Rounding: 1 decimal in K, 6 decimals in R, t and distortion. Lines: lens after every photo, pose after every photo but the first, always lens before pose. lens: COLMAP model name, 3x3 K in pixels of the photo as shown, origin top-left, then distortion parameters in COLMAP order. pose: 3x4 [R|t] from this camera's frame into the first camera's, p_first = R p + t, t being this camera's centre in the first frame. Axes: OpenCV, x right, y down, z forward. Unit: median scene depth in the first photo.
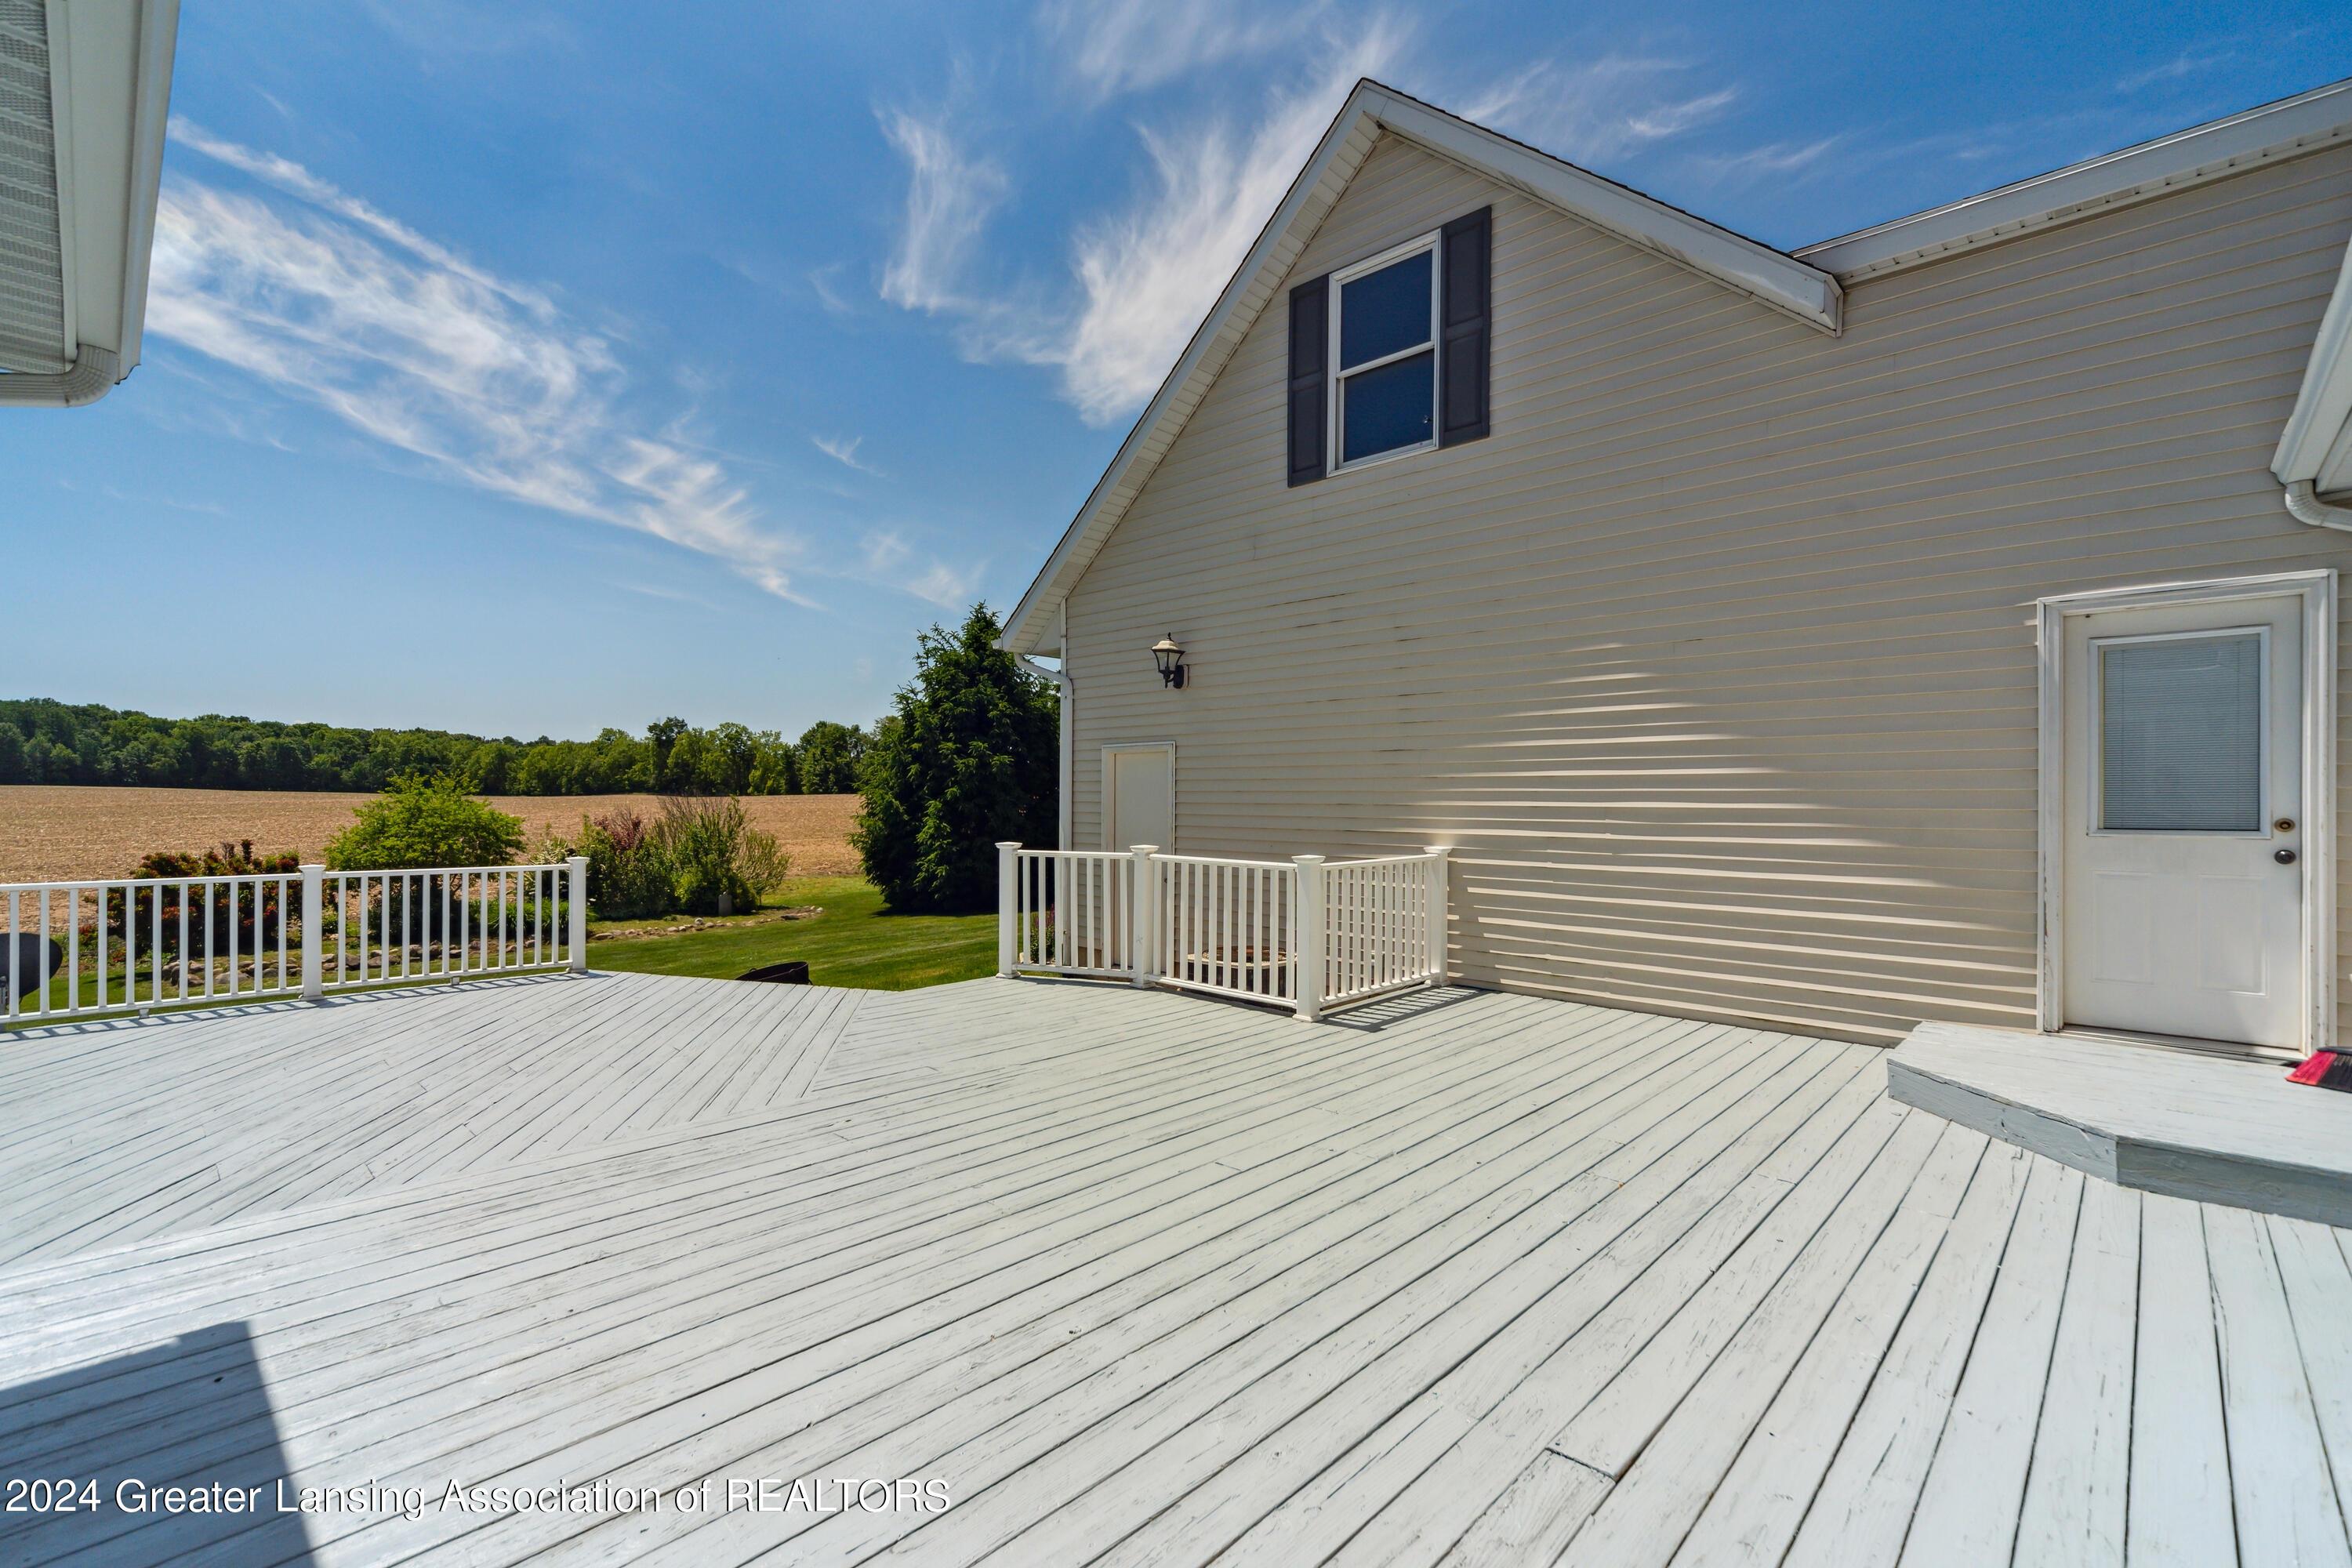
lens RADIAL K [[995.0, 0, 1168.8], [0, 995.0, 803.1], [0, 0, 1]] dist [0.006520, -0.001615]
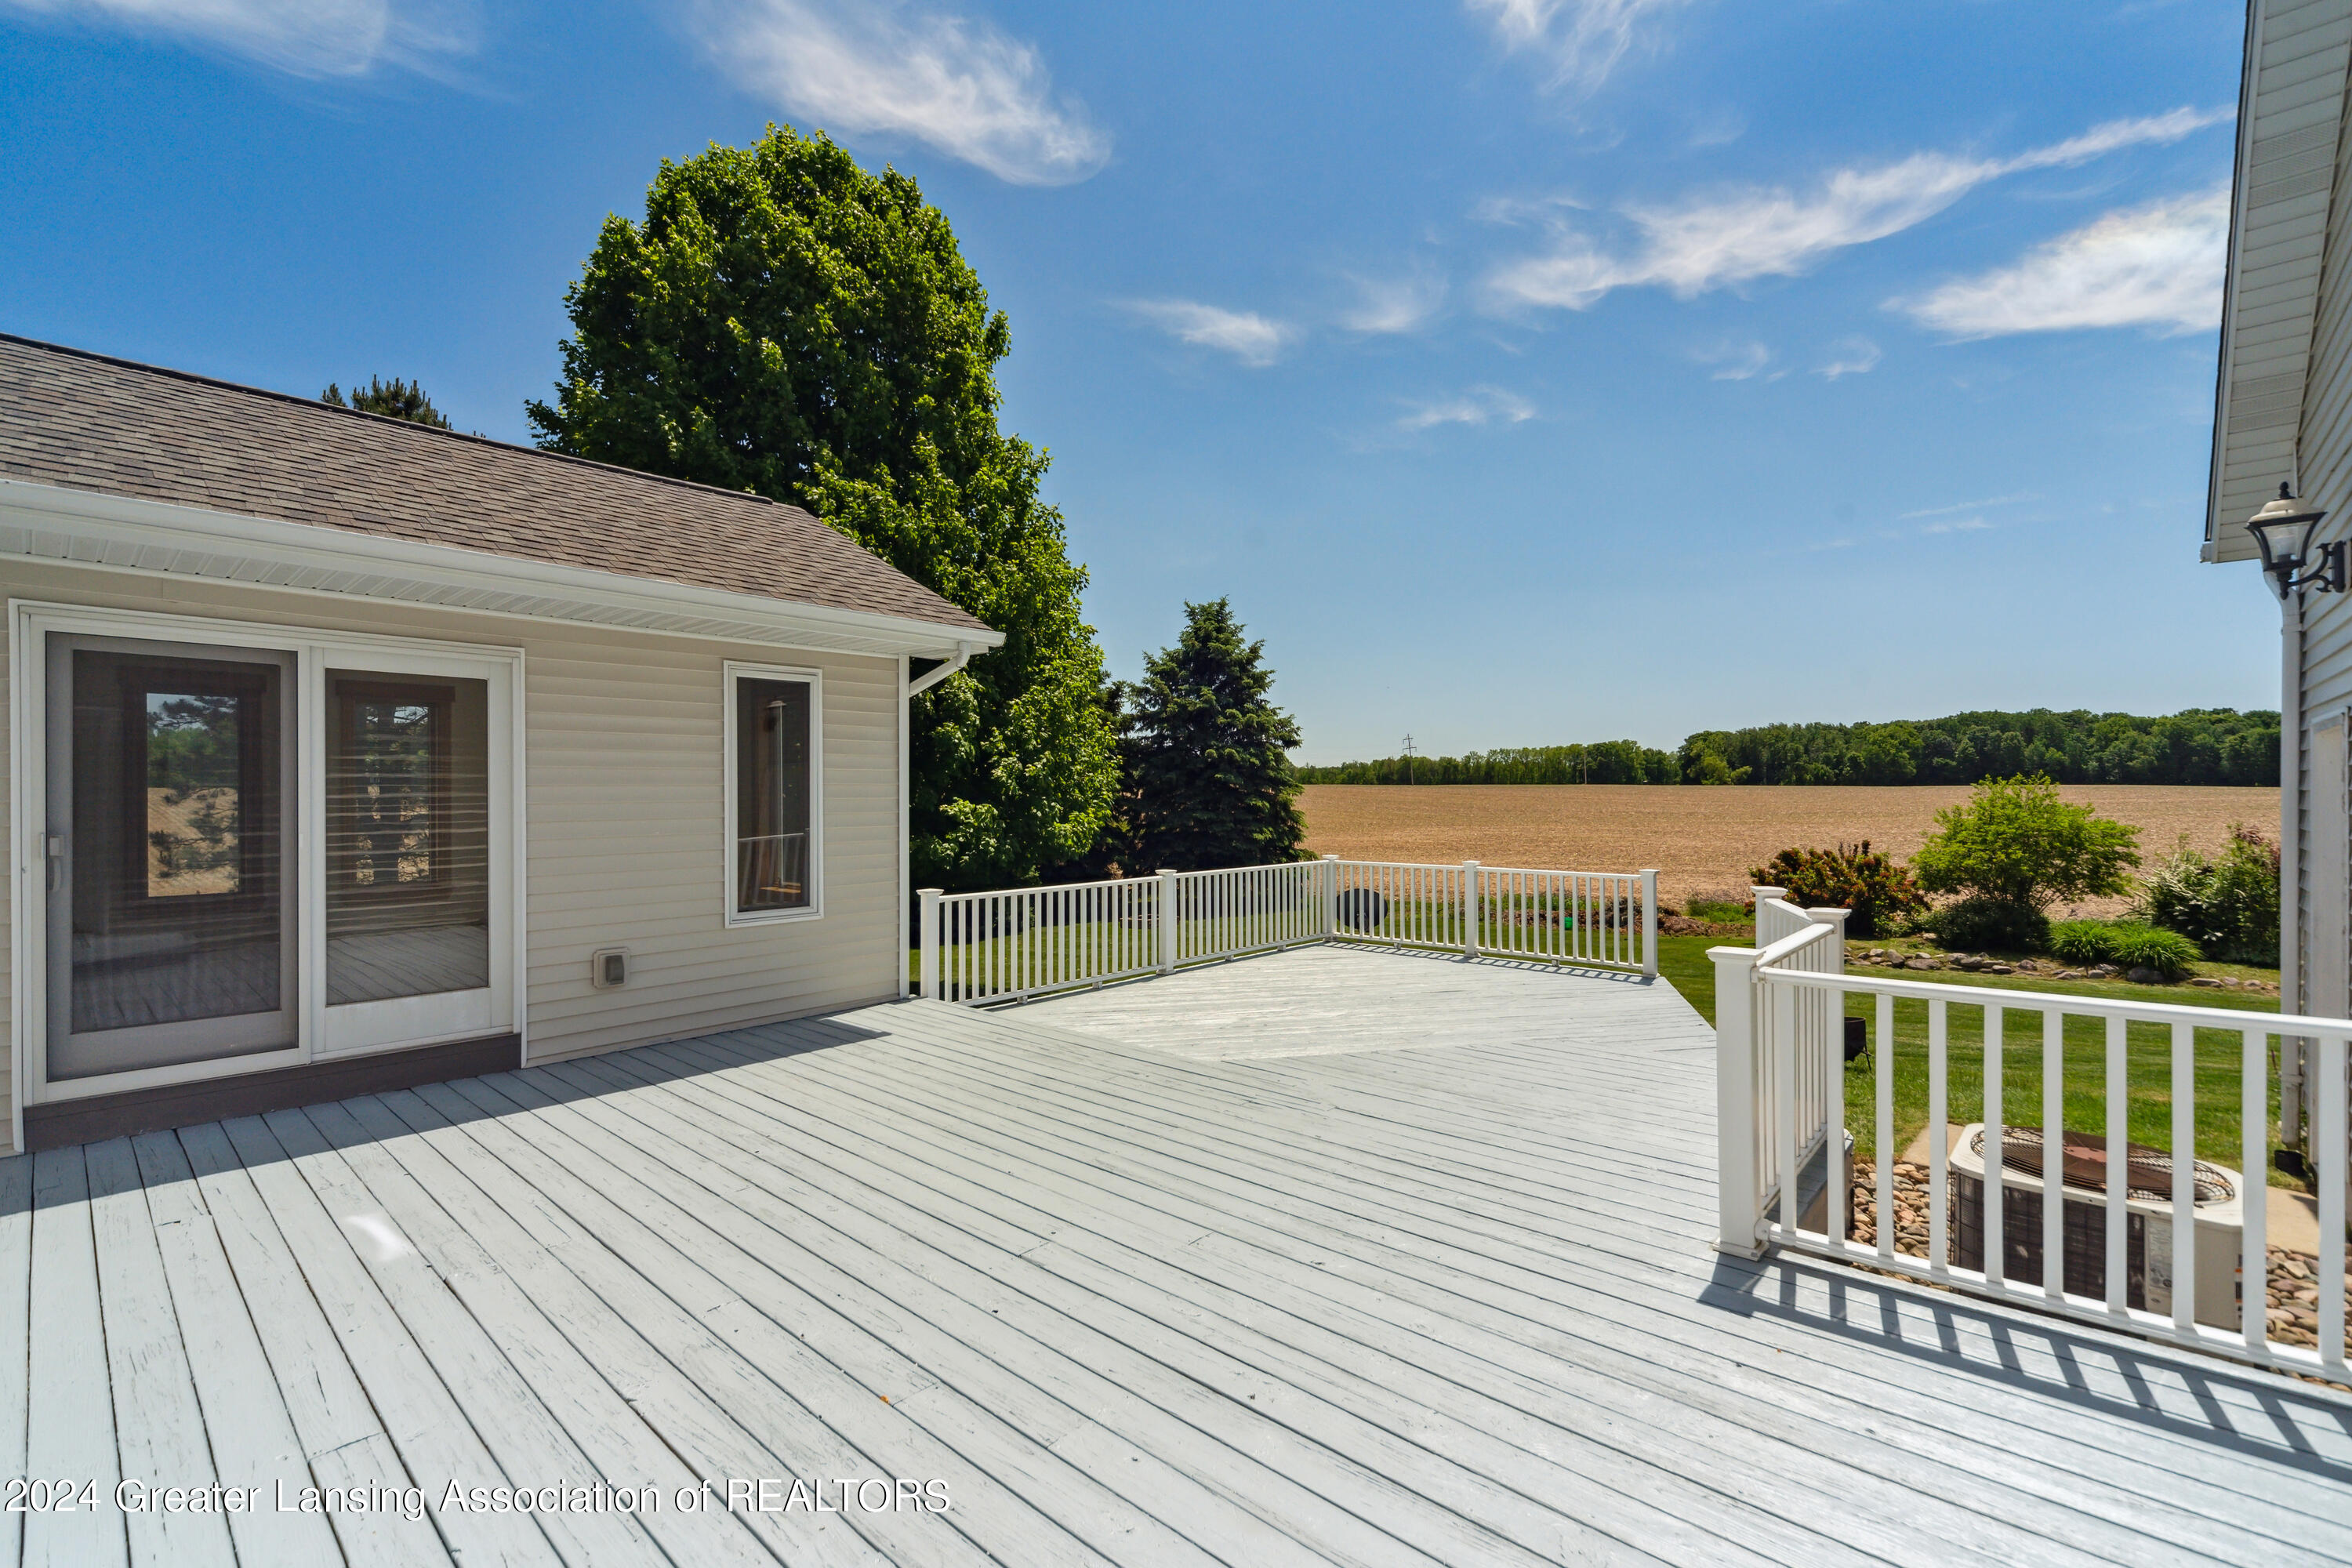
lens RADIAL K [[995.0, 0, 1178.3], [0, 995.0, 795.9], [0, 0, 1]] dist [0.006520, -0.001615]
pose [[0.051765, -0.006242, -0.998640, 1.039718], [0.000569, 0.999980, -0.006221, -0.042245], [0.998659, -0.000246, 0.051767, 1.028615]]
